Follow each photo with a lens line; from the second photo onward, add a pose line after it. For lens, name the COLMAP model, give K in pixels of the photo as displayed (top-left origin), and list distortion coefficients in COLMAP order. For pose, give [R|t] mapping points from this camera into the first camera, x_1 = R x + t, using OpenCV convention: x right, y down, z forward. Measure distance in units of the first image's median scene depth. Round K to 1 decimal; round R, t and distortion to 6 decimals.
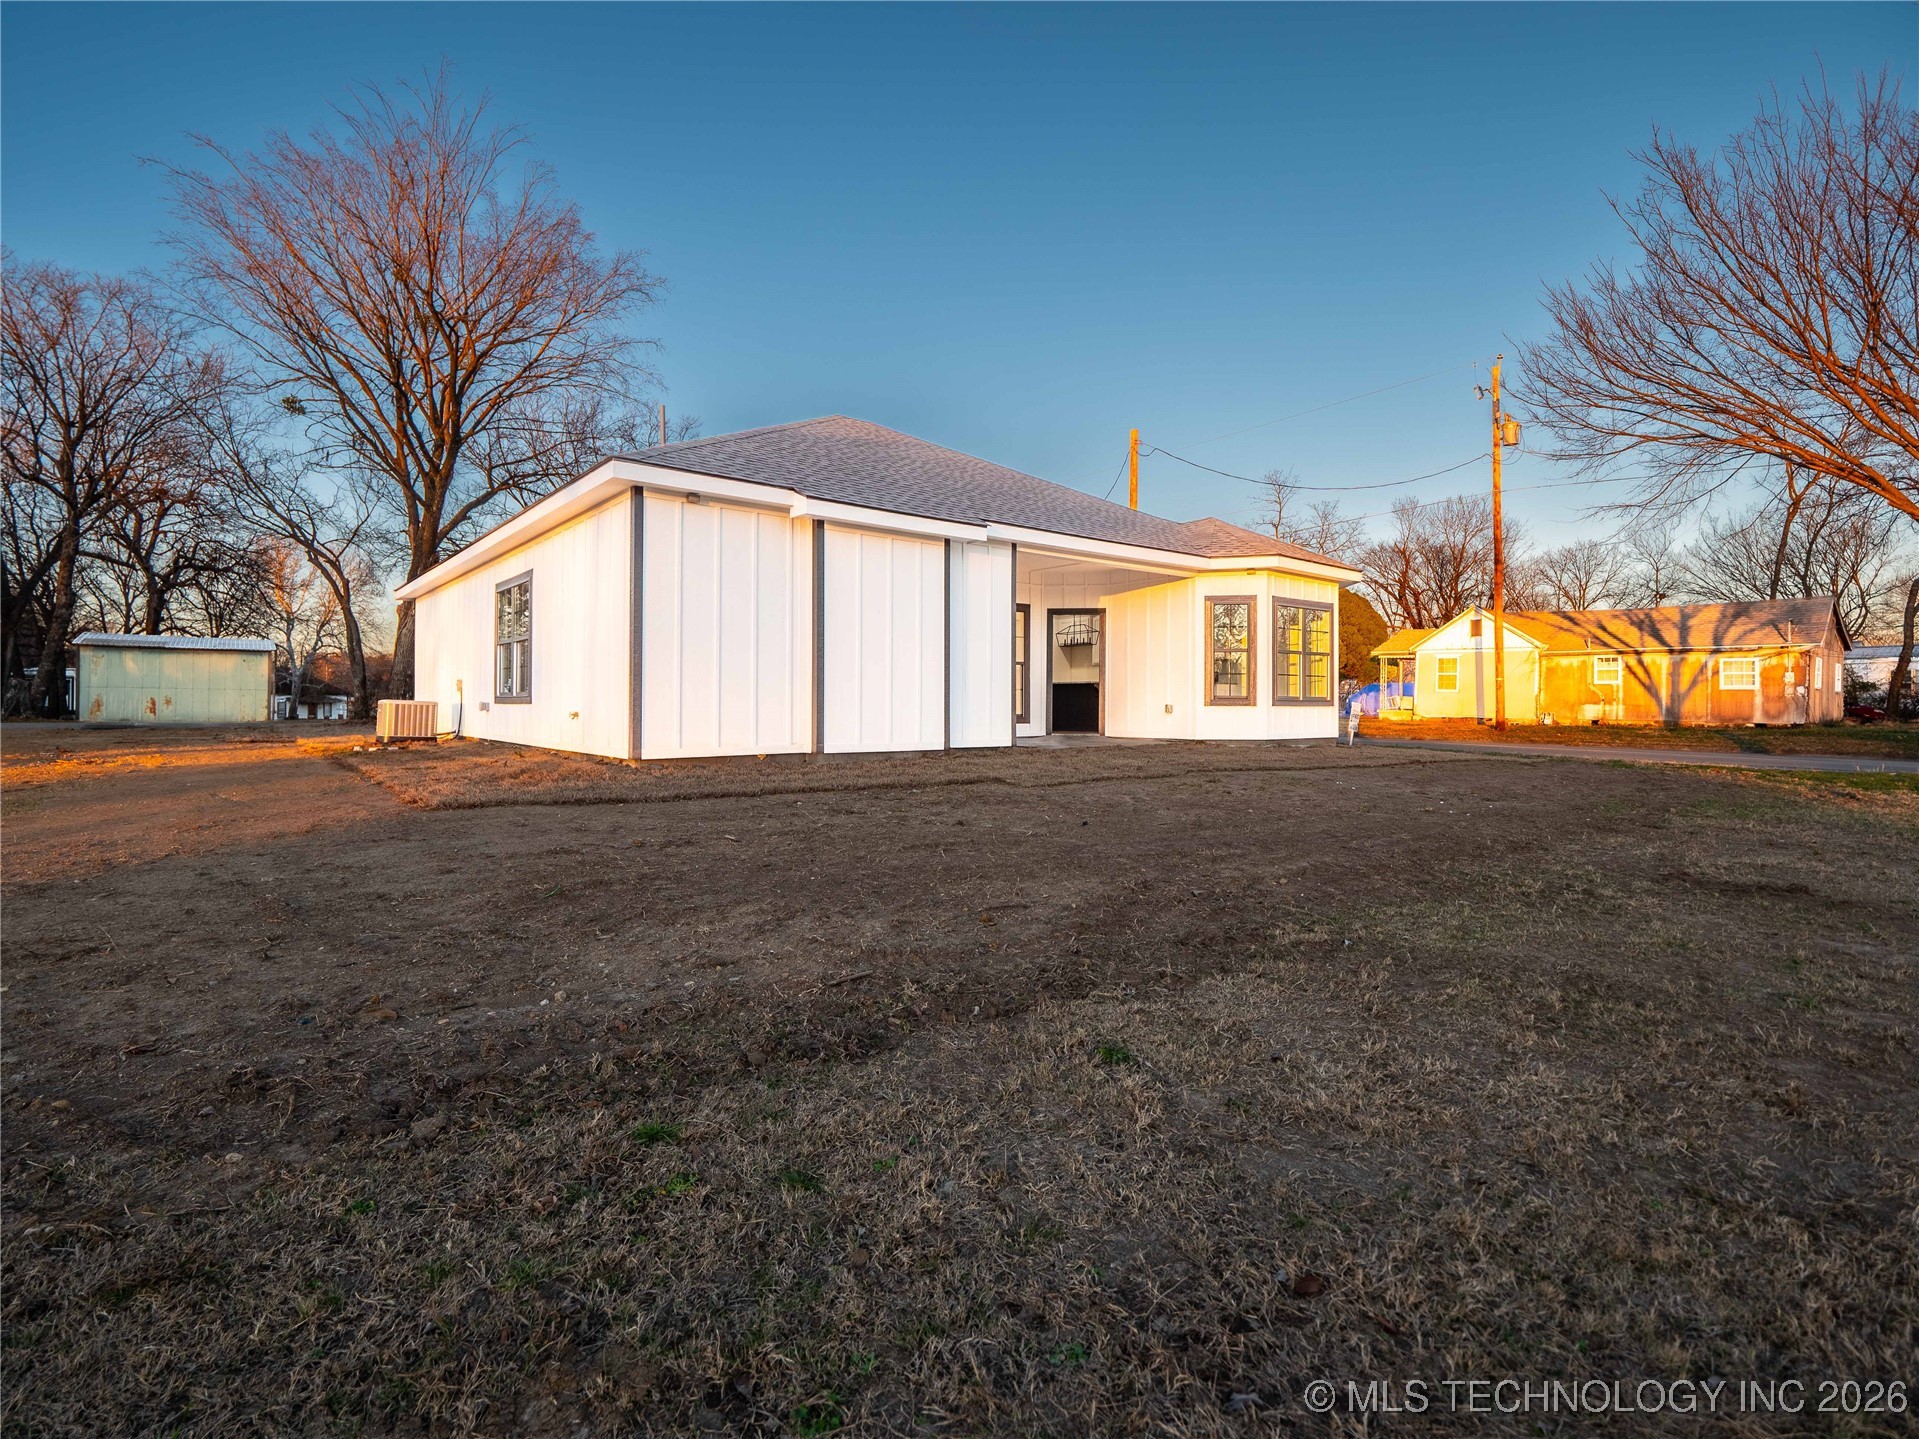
lens RADIAL K [[934.4, 0, 959.6], [0, 934.4, 701.1], [0, 0, 1]] dist [0.000268, 0.000060]
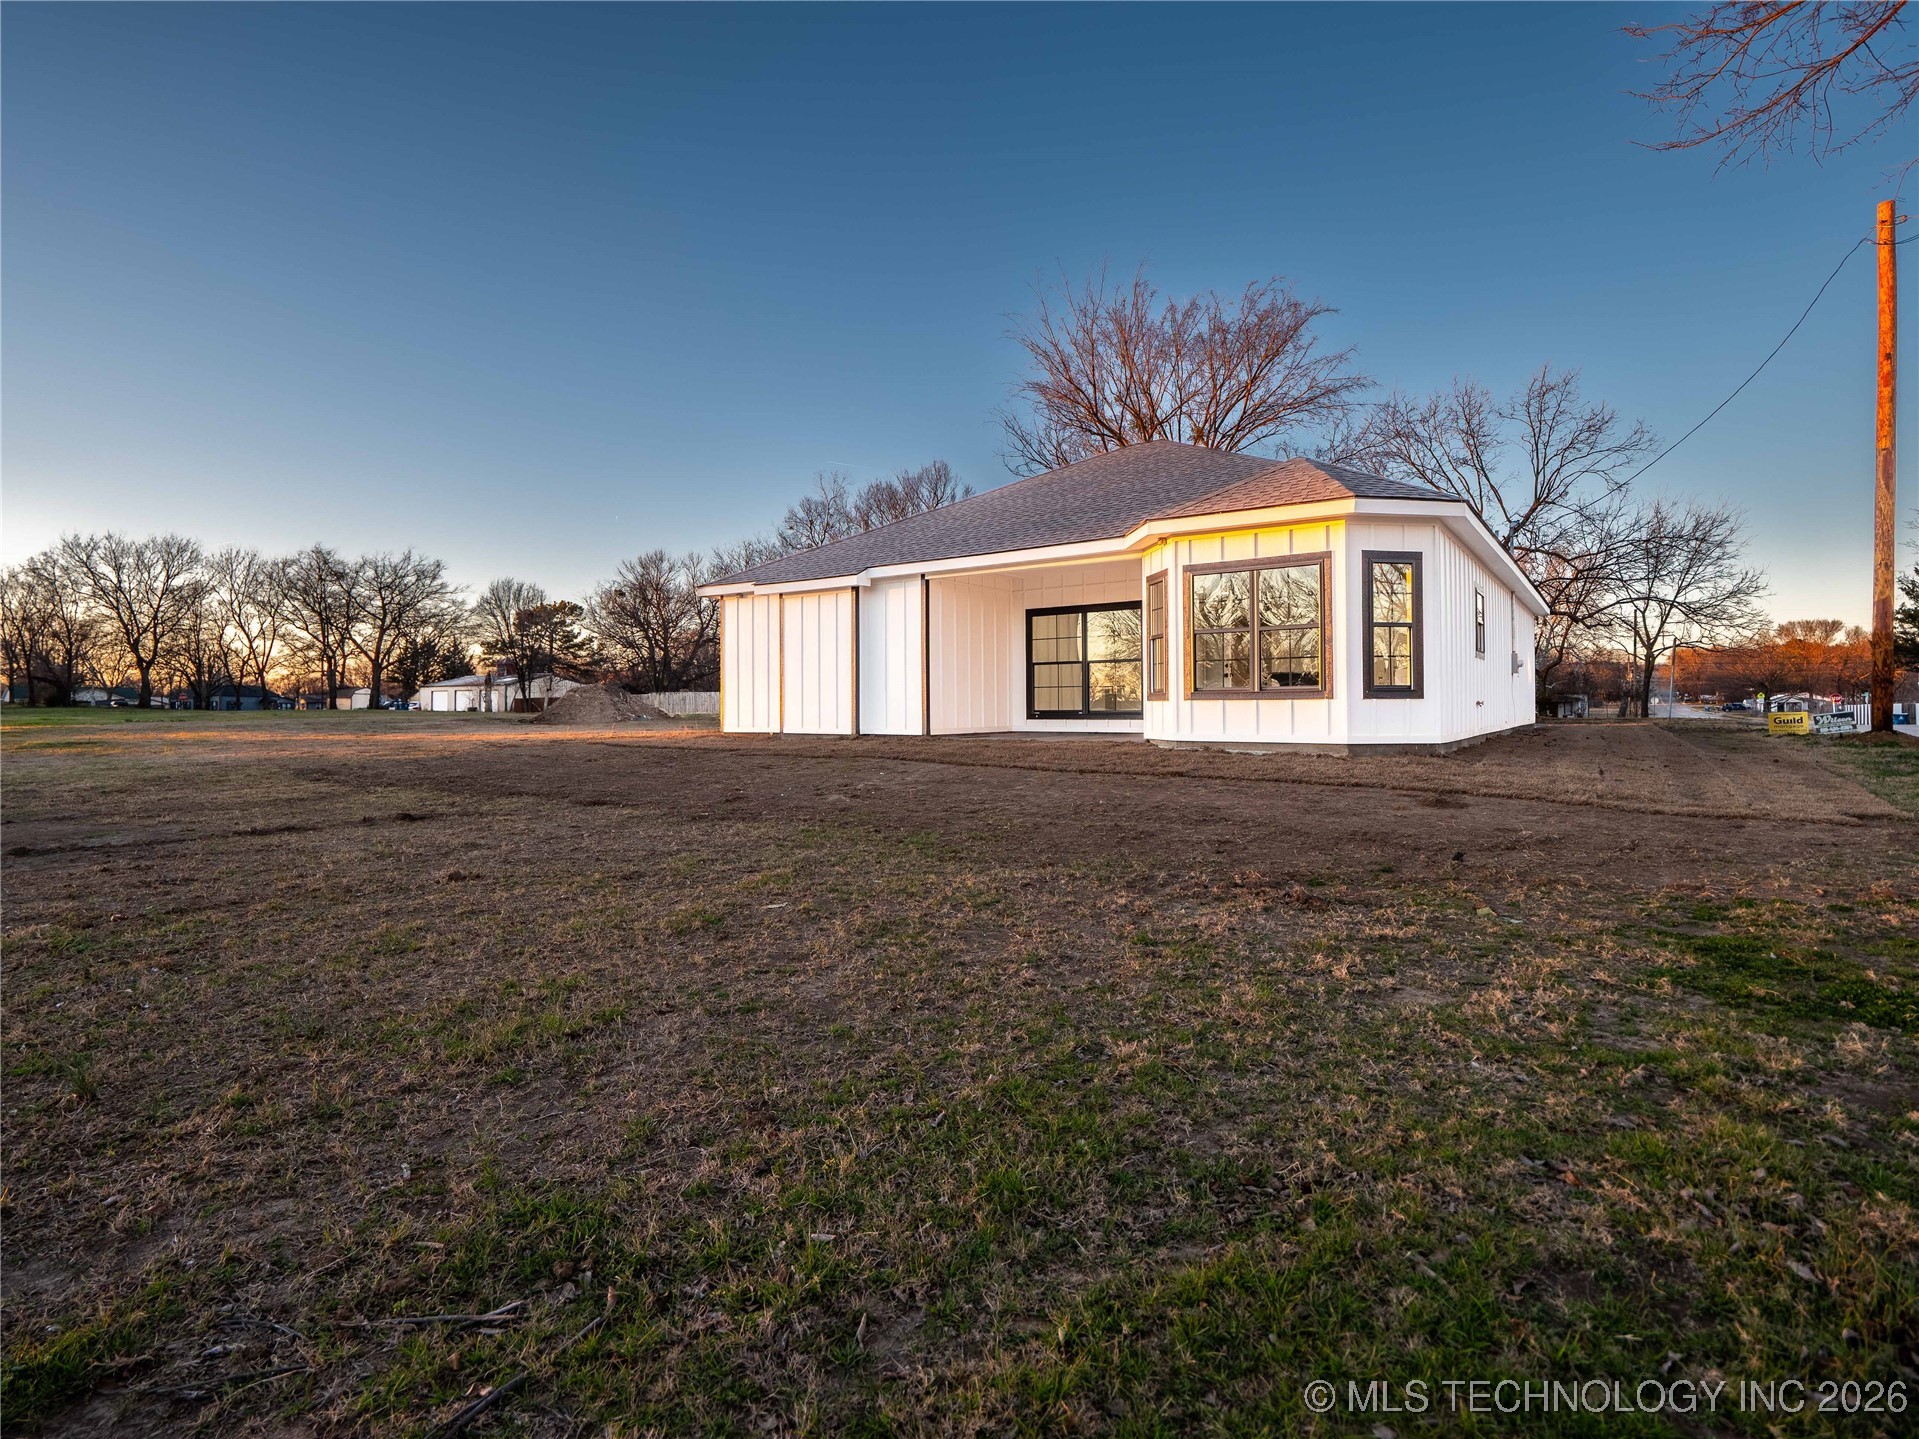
lens RADIAL K [[934.4, 0, 959.6], [0, 934.4, 701.1], [0, 0, 1]] dist [0.000268, 0.000060]
pose [[0.255799, -0.003087, -0.966725, 1.287939], [0.017087, 0.999853, 0.001328, 0.001583], [0.966579, -0.016858, 0.255814, 0.723139]]
